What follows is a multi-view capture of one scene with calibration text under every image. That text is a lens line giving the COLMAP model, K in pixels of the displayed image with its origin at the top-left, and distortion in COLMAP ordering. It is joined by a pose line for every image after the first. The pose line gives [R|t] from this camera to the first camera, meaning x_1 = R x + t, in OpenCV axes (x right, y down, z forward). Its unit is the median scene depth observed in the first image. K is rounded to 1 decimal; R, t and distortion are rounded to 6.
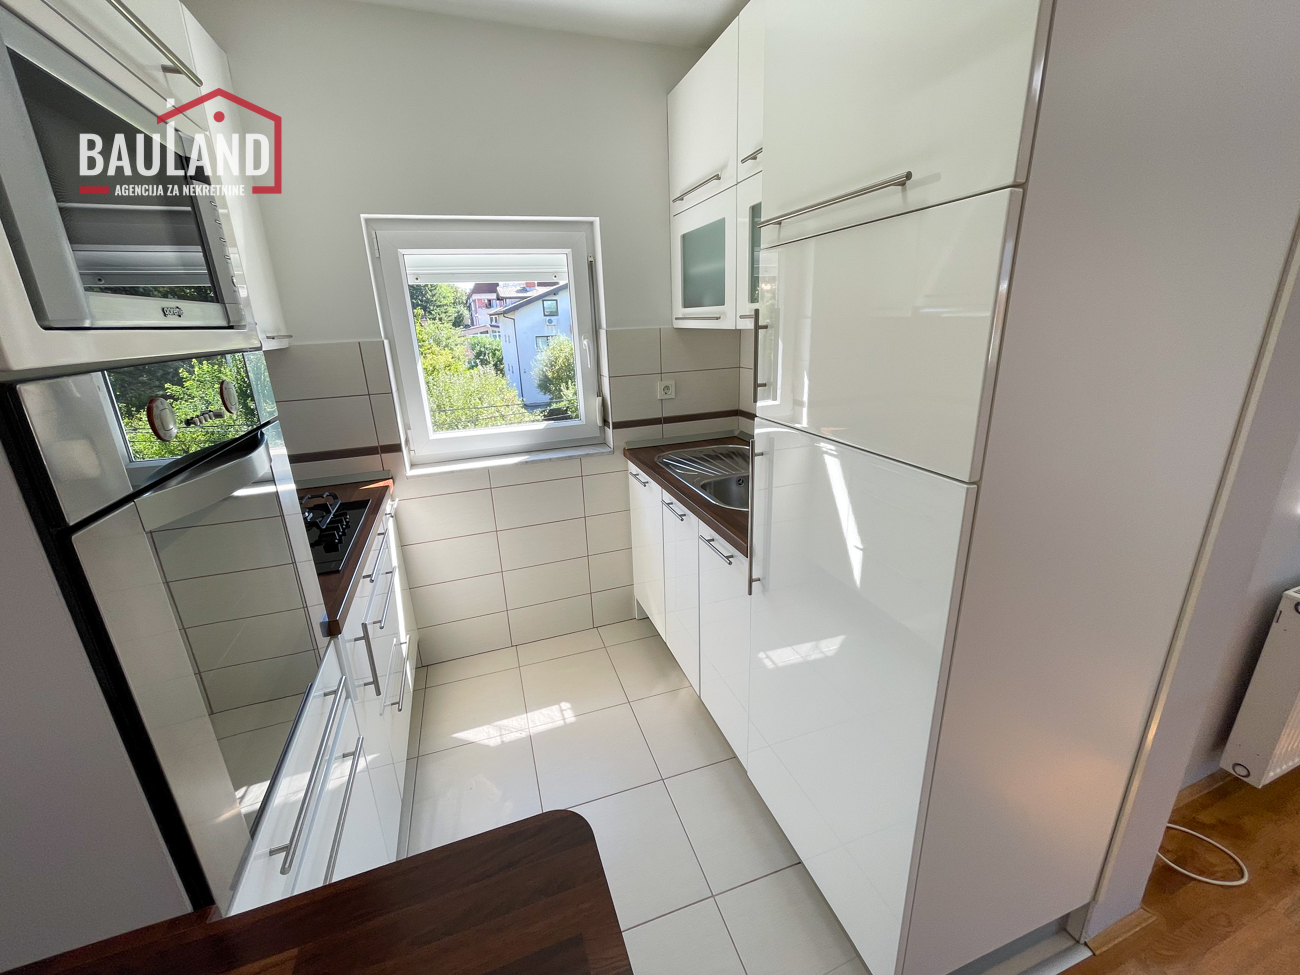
lens RADIAL K [[533.0, 0, 640.6], [0, 533.0, 475.8], [0, 0, 1]] dist [-0.003270, -0.000584]
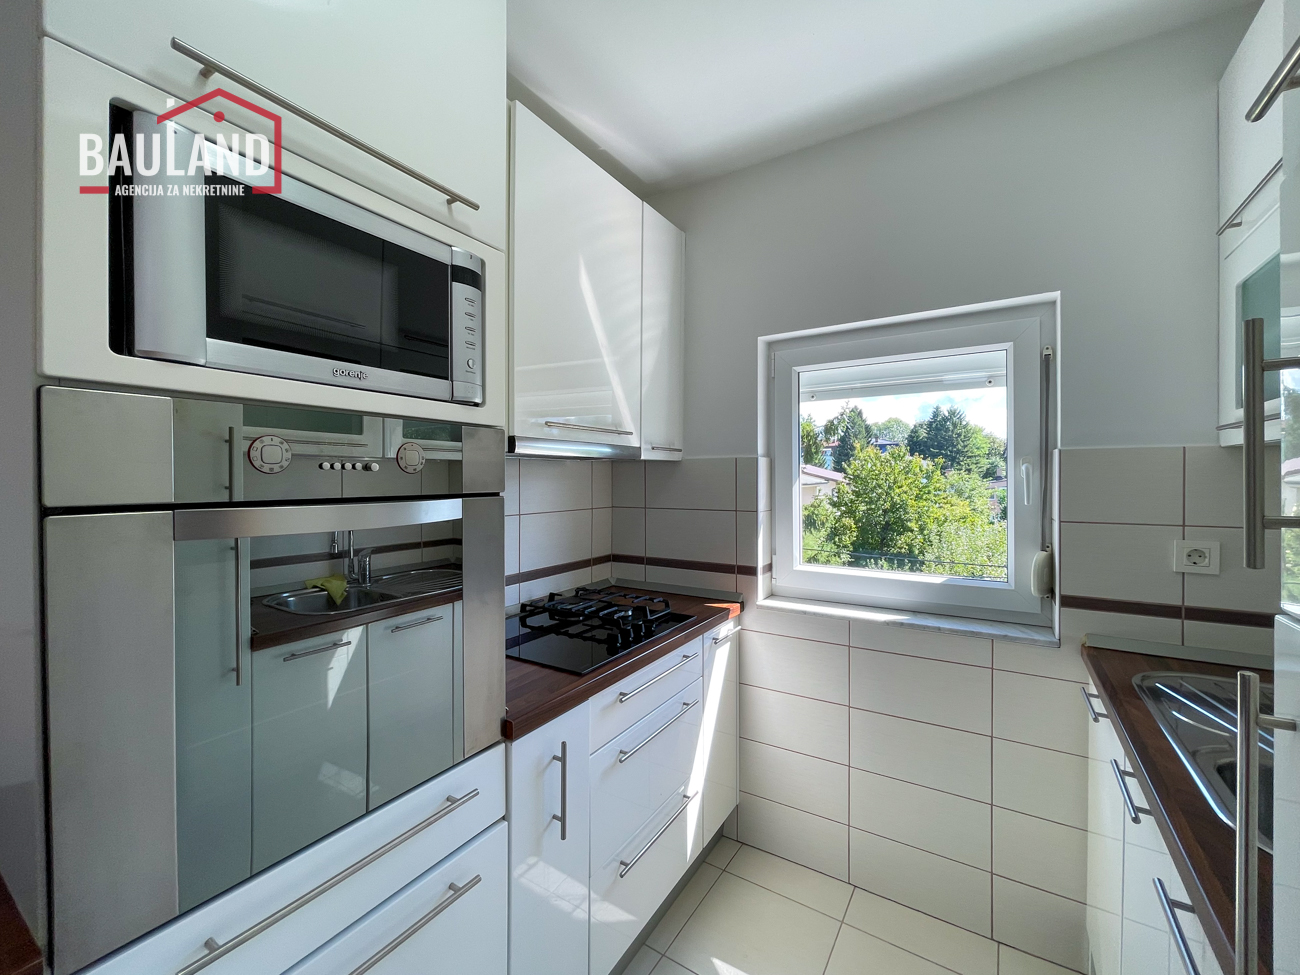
lens RADIAL K [[533.0, 0, 642.2], [0, 533.0, 476.8], [0, 0, 1]] dist [-0.003270, -0.000584]
pose [[0.621989, 0.036285, -0.782184, 0.117969], [-0.244443, 0.958001, -0.149938, -0.021492], [0.743893, 0.284459, 0.604736, 0.234228]]
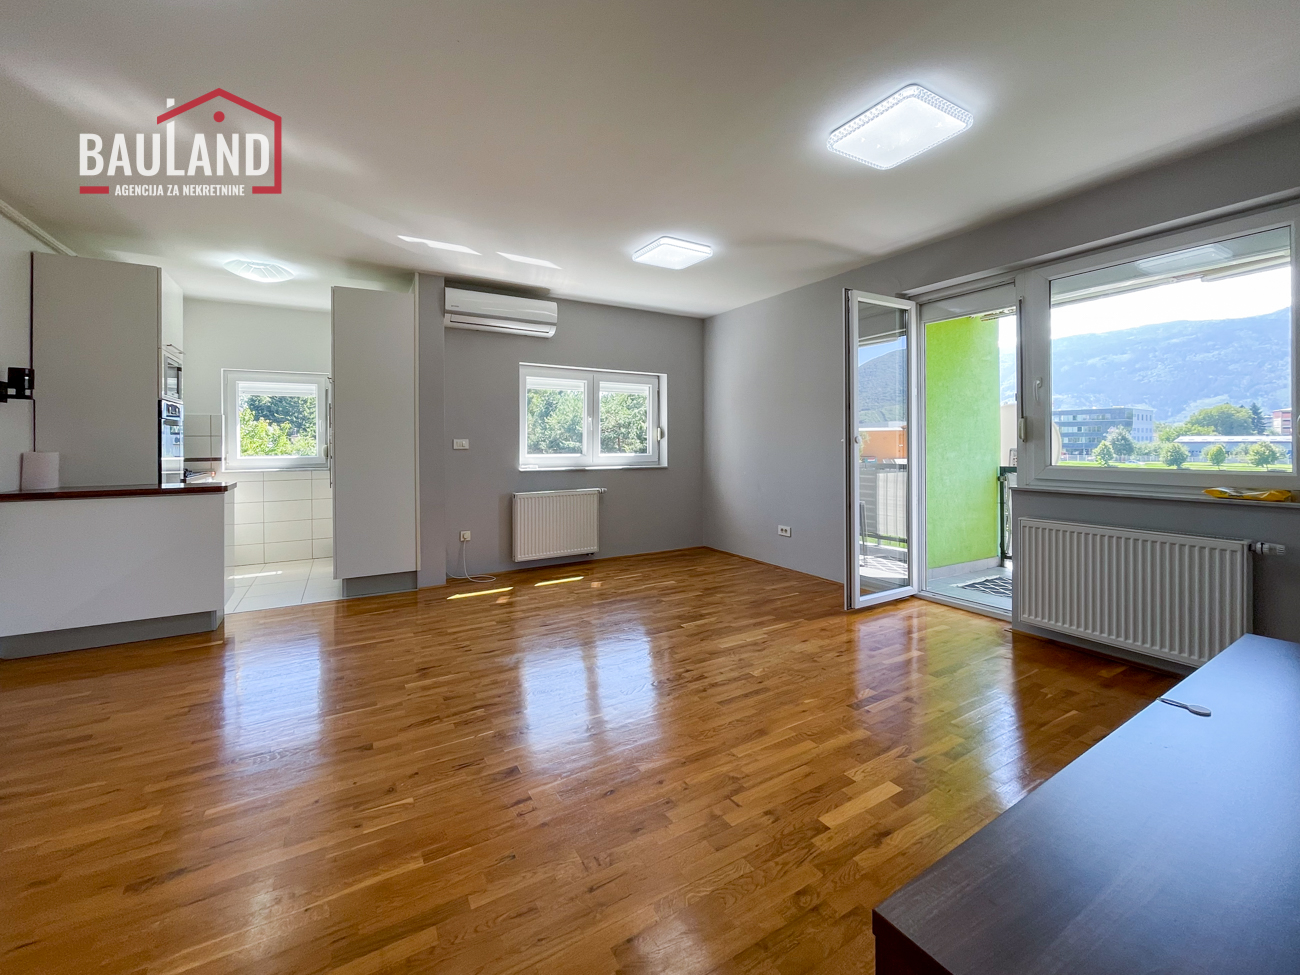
lens RADIAL K [[533.0, 0, 645.3], [0, 533.0, 452.3], [0, 0, 1]] dist [-0.003270, -0.000584]
pose [[0.978372, 0.029013, 0.204811, 0.788317], [0.027611, 0.962938, -0.268305, 0.526106], [-0.205004, 0.268157, 0.941310, -1.402950]]
